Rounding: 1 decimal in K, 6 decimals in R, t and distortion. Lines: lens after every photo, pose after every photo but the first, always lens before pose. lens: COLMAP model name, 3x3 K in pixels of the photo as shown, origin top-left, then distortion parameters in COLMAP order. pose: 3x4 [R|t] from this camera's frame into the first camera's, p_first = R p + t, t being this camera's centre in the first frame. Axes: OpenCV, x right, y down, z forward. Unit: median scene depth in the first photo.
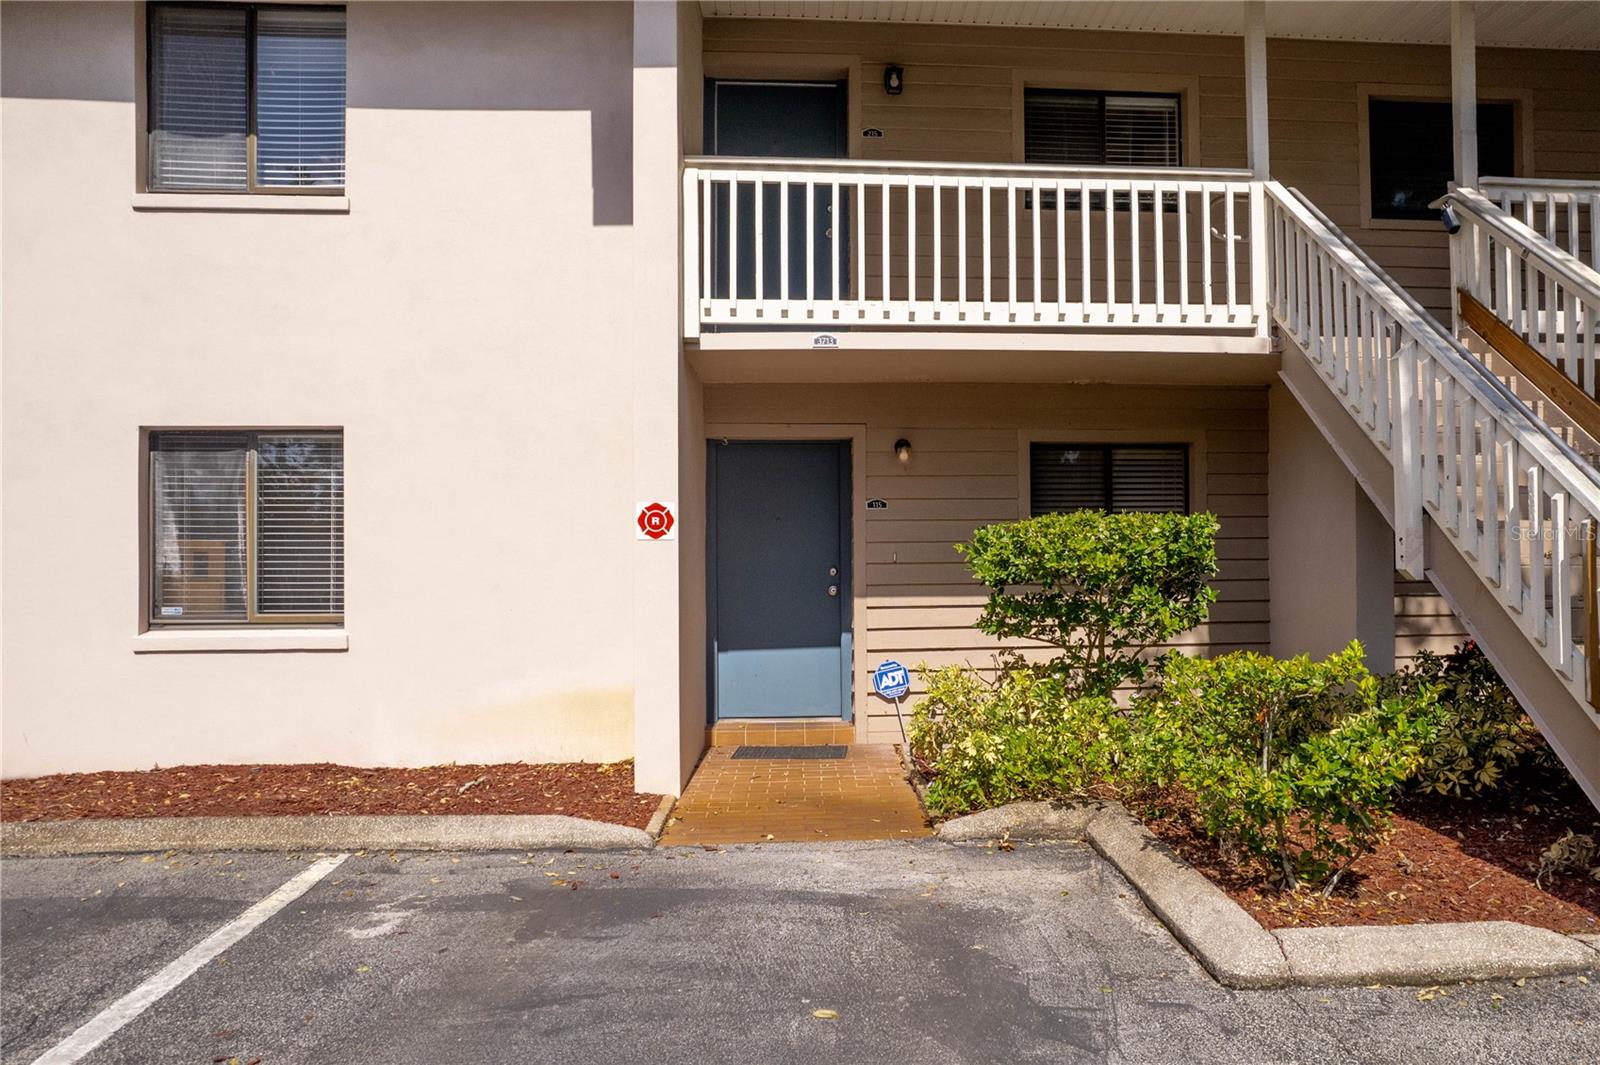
lens RADIAL K [[1153.1, 0, 887.8], [0, 1153.1, 536.9], [0, 0, 1]] dist [-0.103581, 0.090617]
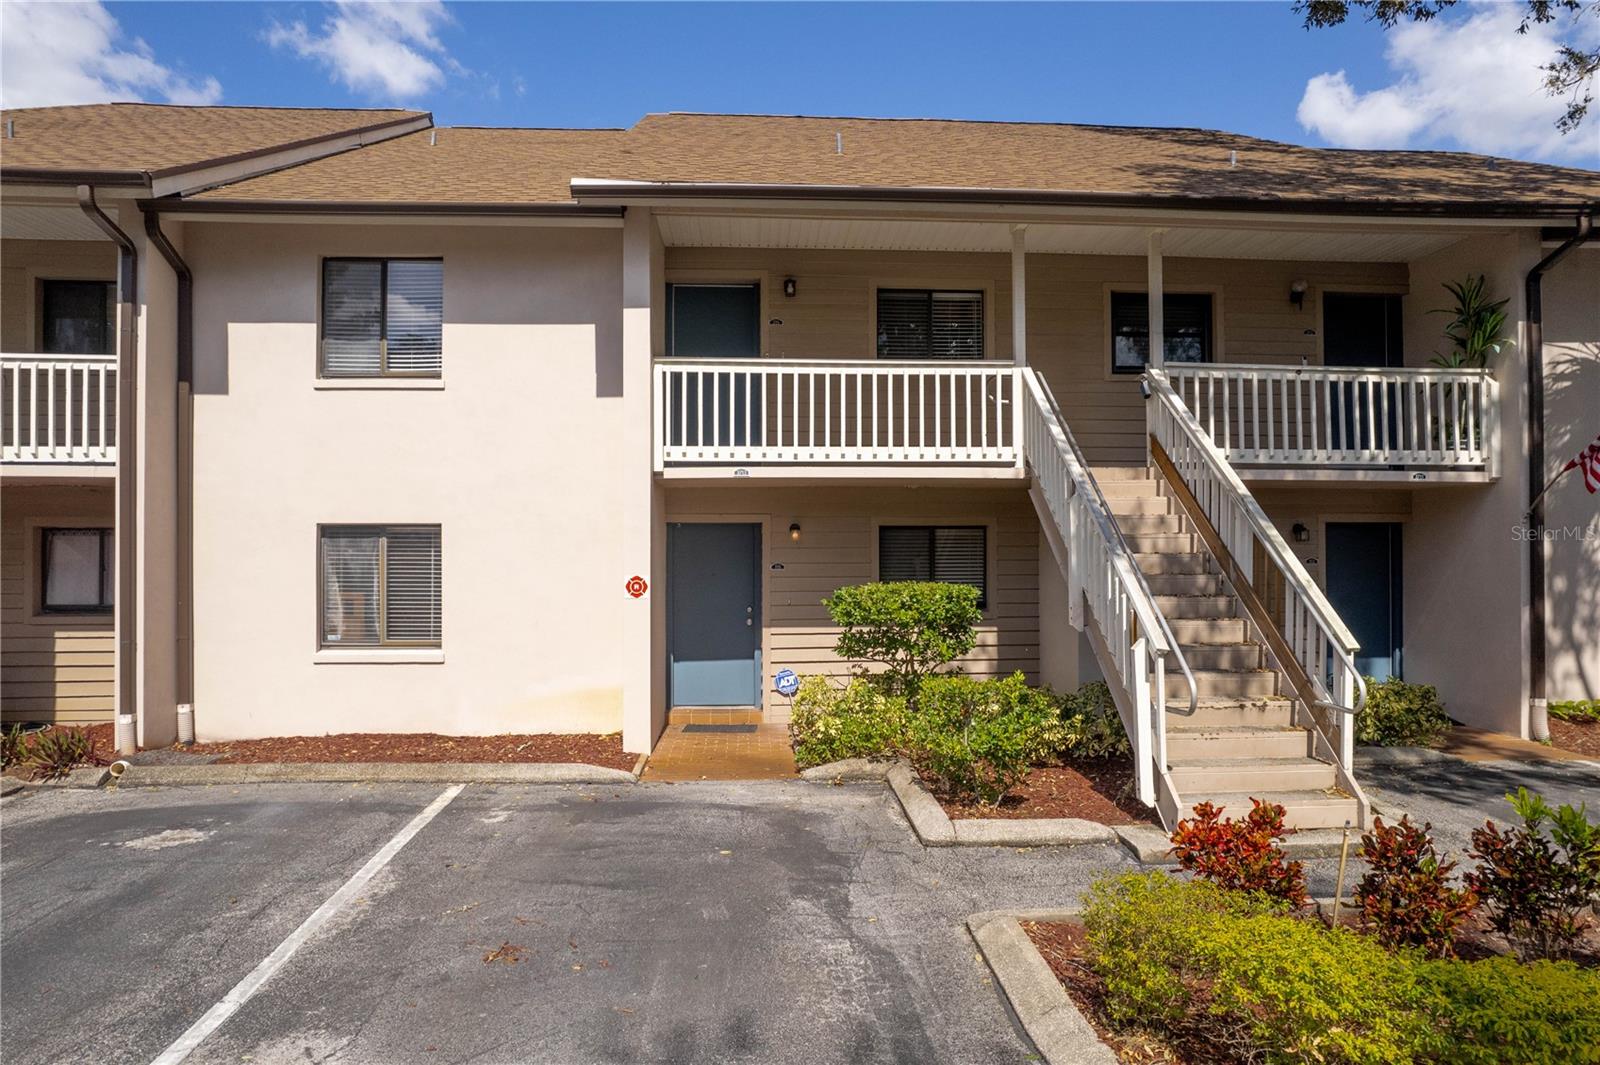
lens RADIAL K [[1028.7, 0, 800.0], [0, 1028.7, 532.5], [0, 0, 1]] dist [-0.090200, 0.070475]
pose [[0.999749, 0.004278, -0.021978, 0.059829], [-0.004391, 0.999977, -0.005095, -0.080298], [0.021956, 0.005190, 0.999745, -0.437081]]
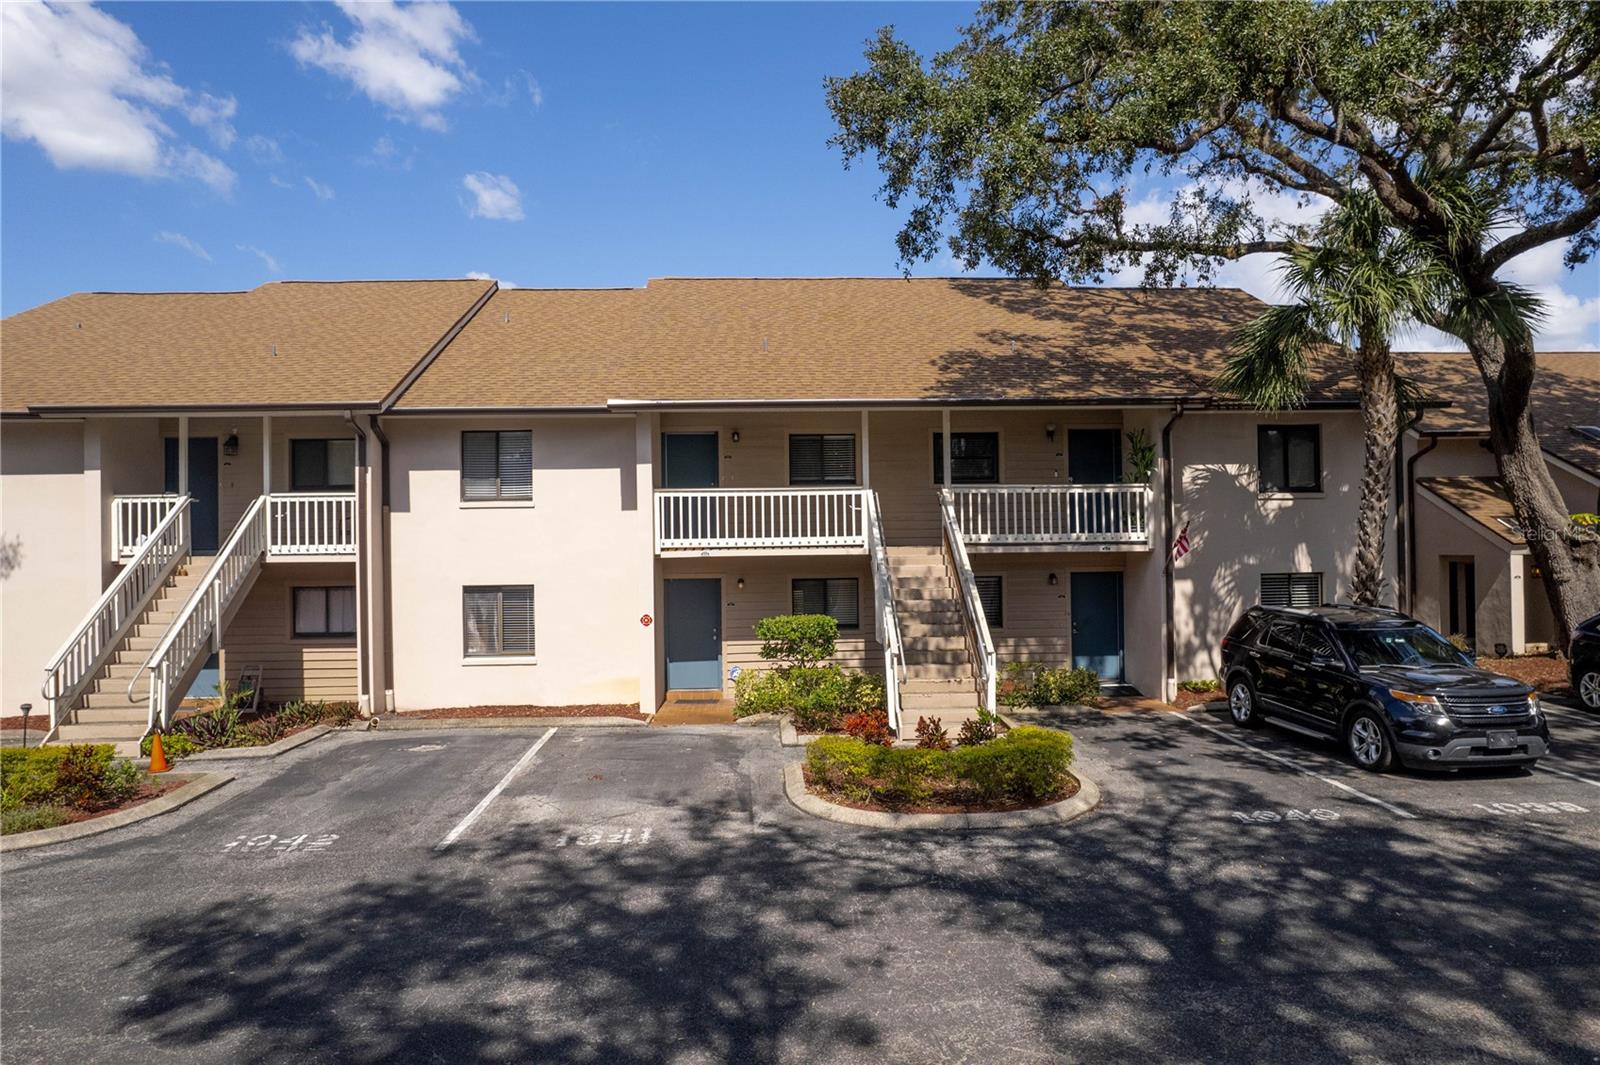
lens RADIAL K [[1028.7, 0, 800.0], [0, 1028.7, 532.5], [0, 0, 1]] dist [-0.090200, 0.070475]
pose [[0.999446, -0.008520, -0.032167, 0.261911], [0.008355, 0.999951, -0.005258, -0.208881], [0.032211, 0.004987, 0.999469, -1.521197]]
